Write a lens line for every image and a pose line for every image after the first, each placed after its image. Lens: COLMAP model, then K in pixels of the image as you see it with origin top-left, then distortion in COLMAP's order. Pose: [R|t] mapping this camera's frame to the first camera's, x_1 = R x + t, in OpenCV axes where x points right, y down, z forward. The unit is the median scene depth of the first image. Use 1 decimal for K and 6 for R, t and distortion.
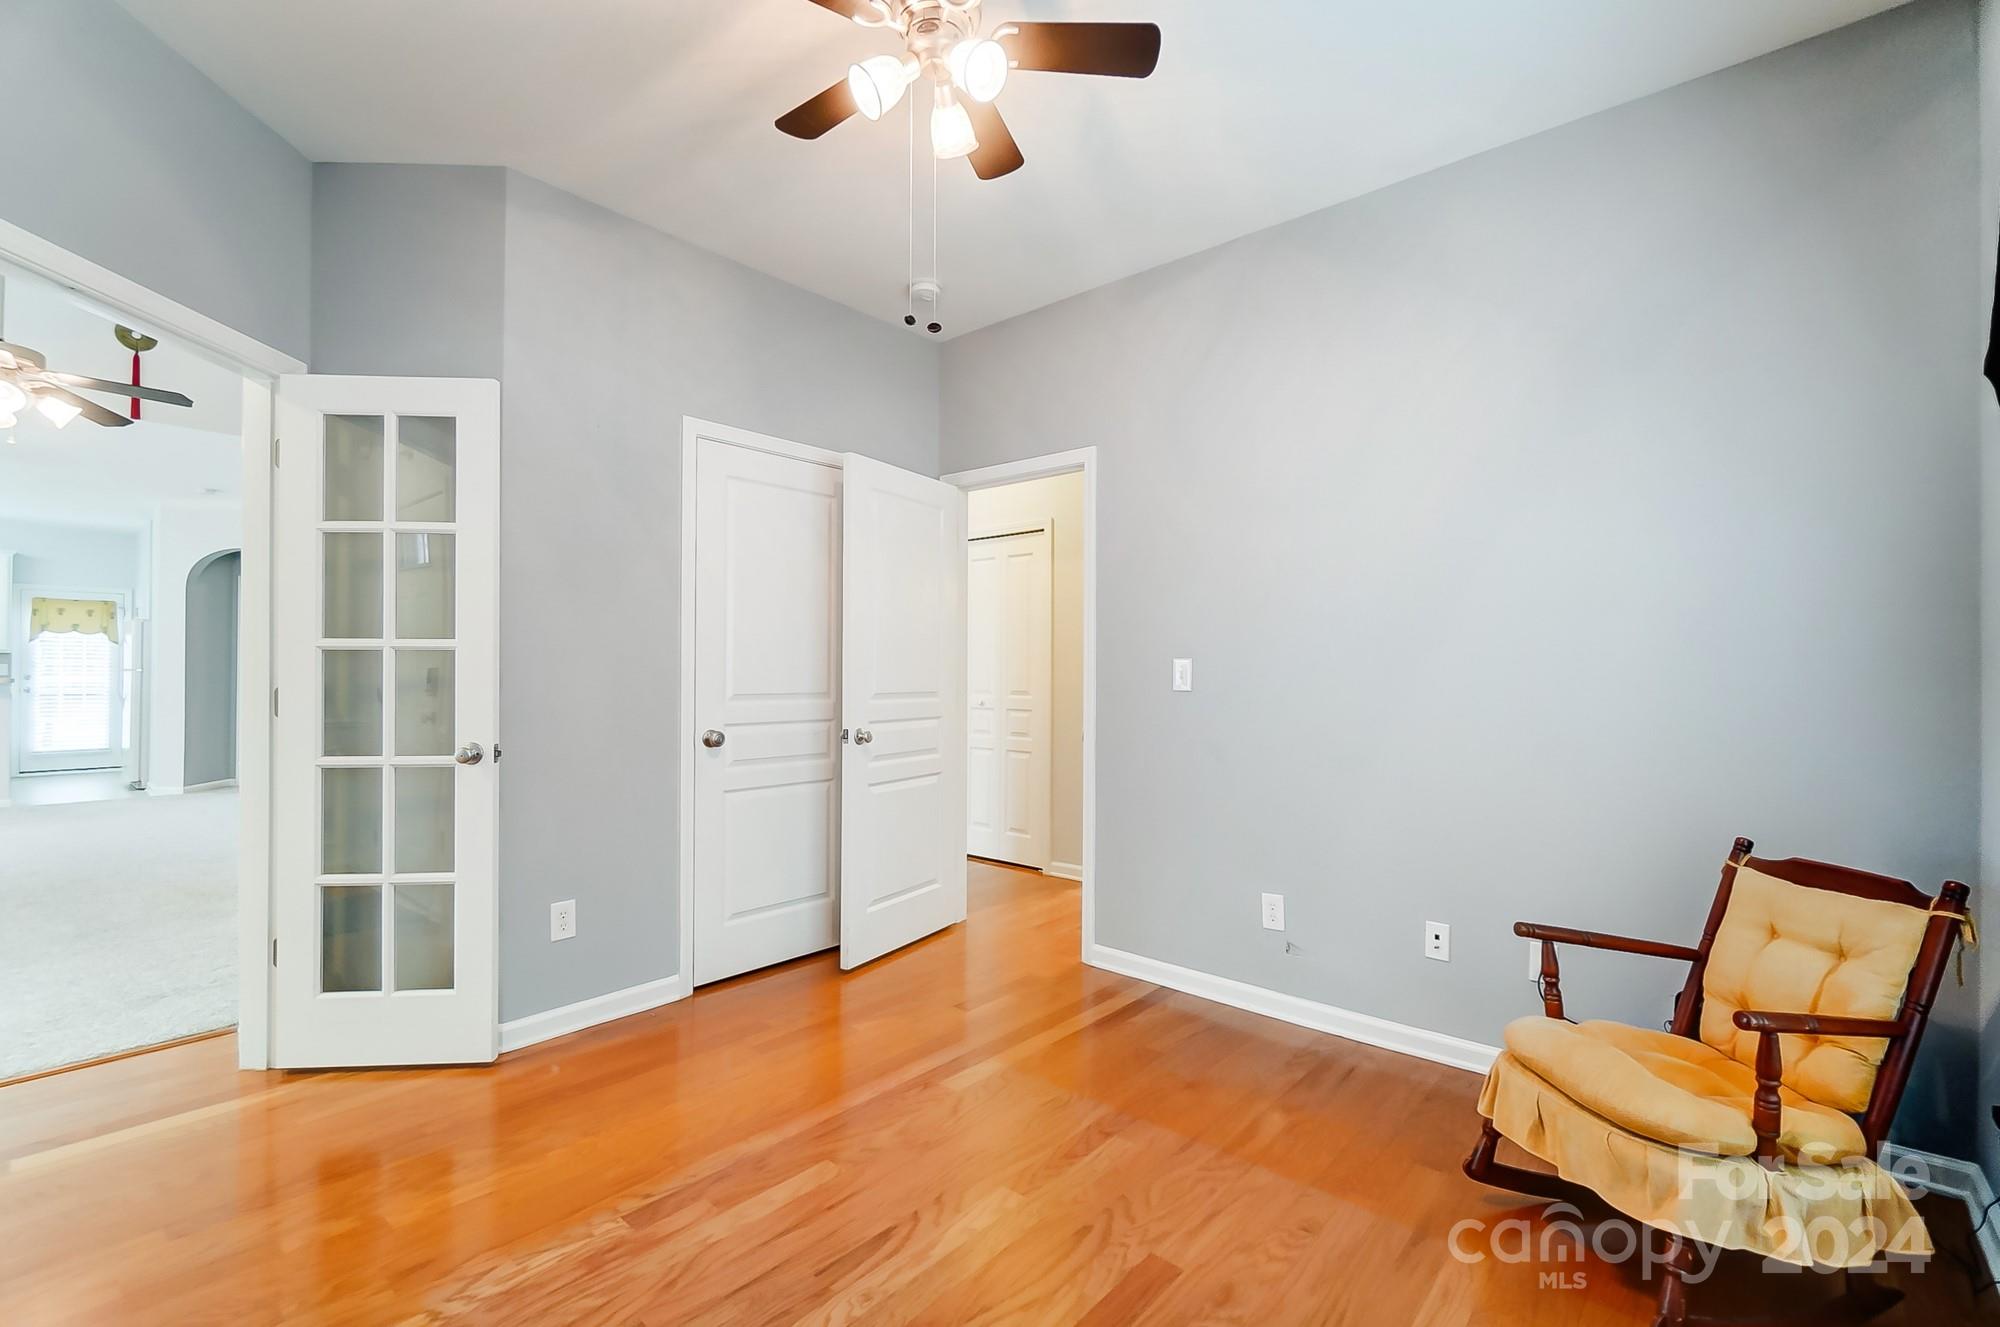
lens RADIAL K [[886.2, 0, 996.0], [0, 886.2, 667.1], [0, 0, 1]] dist [-0.000966, 0.000097]
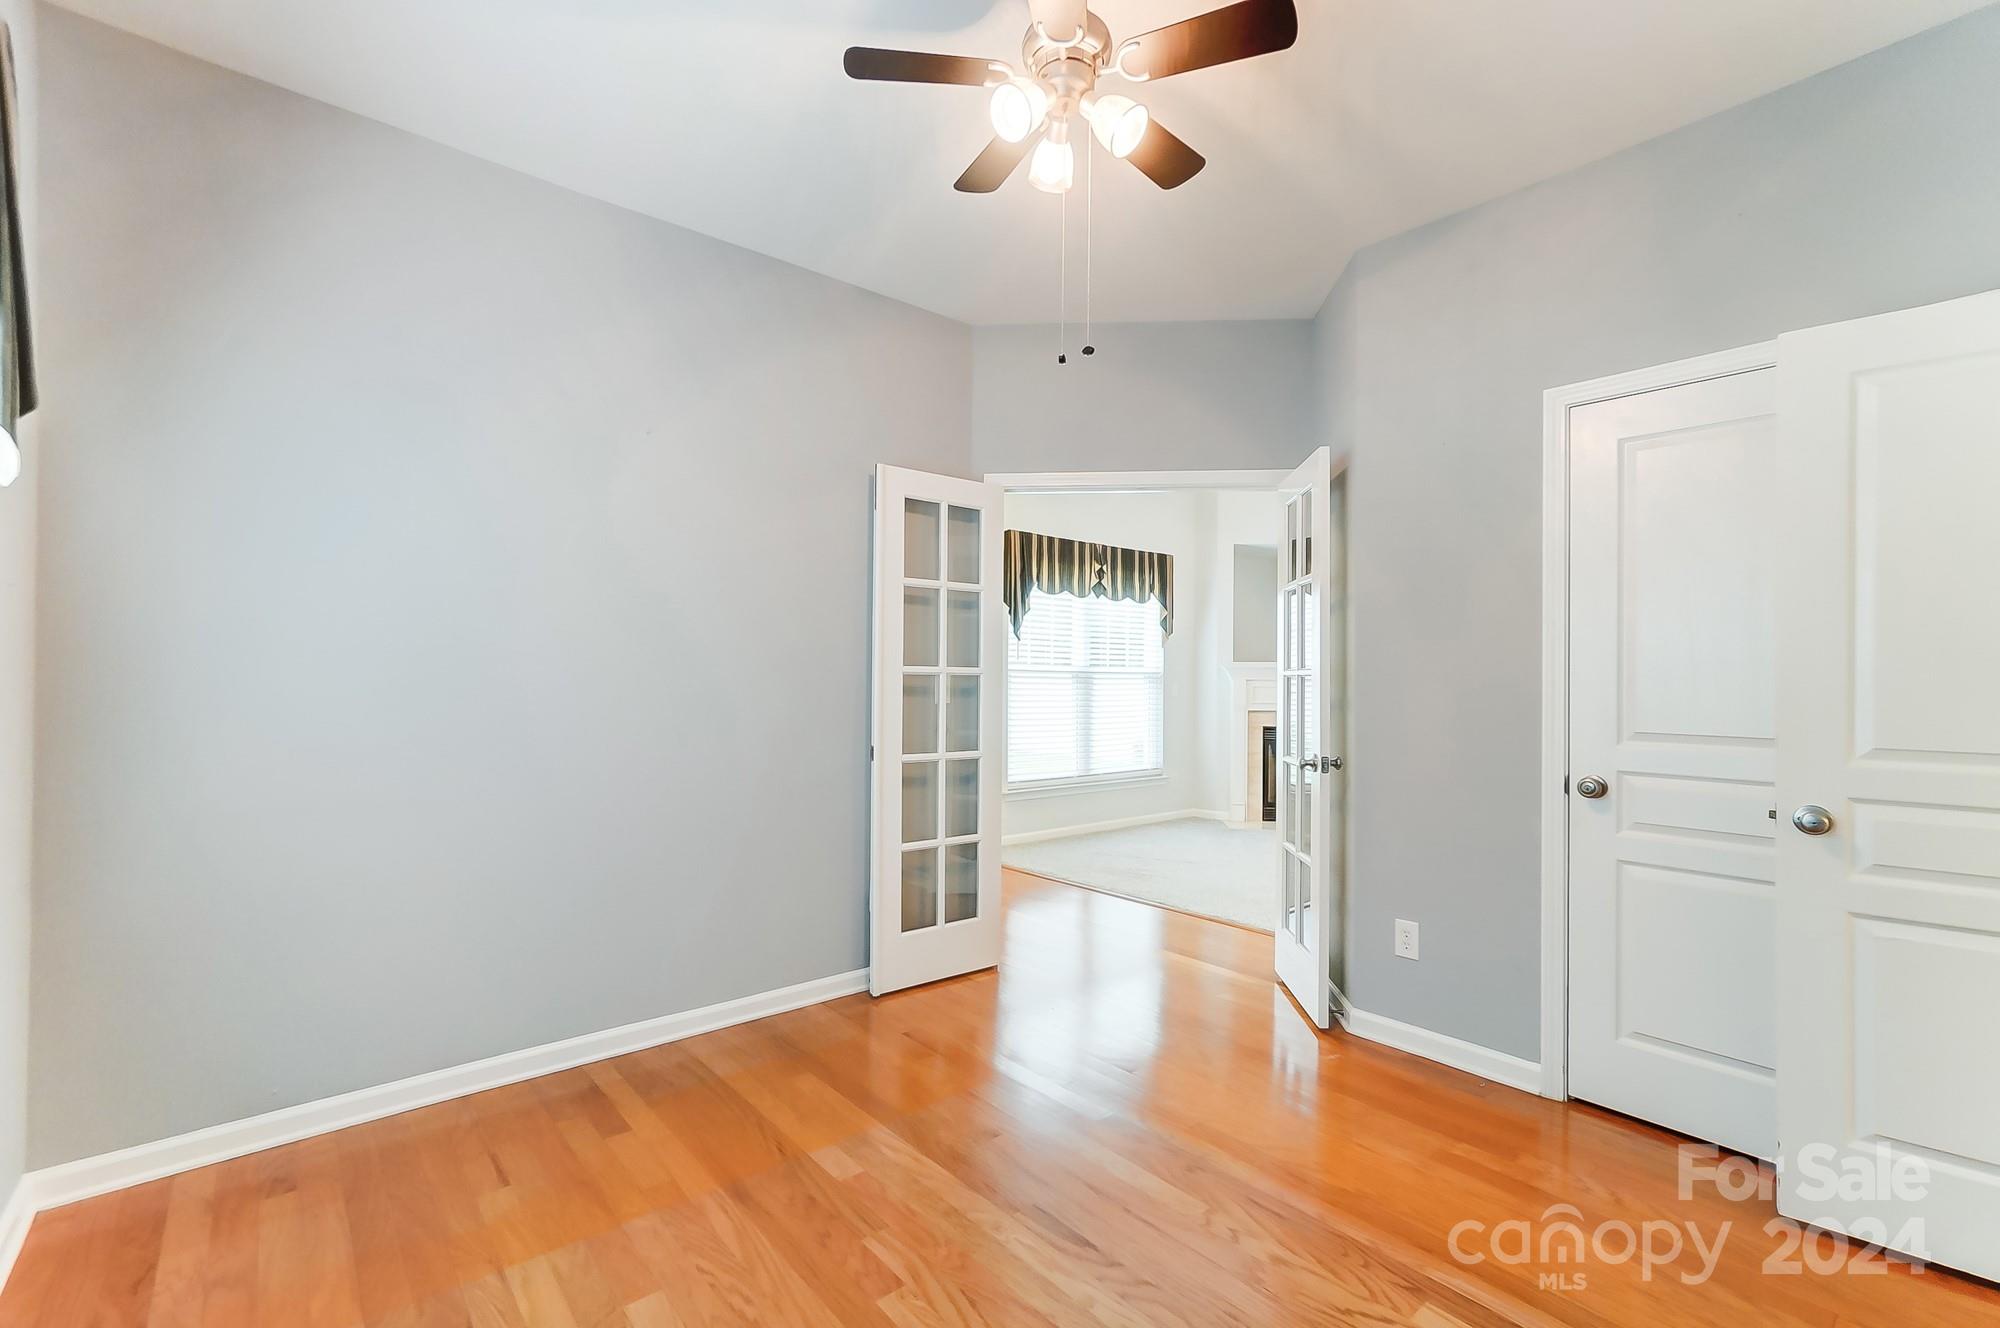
lens RADIAL K [[886.2, 0, 996.0], [0, 886.2, 667.6], [0, 0, 1]] dist [-0.000966, 0.000097]
pose [[-0.150897, -0.018933, -0.988368, 0.591370], [-0.013185, 0.999766, -0.017138, -0.002952], [0.988462, 0.010446, -0.151112, 0.677330]]
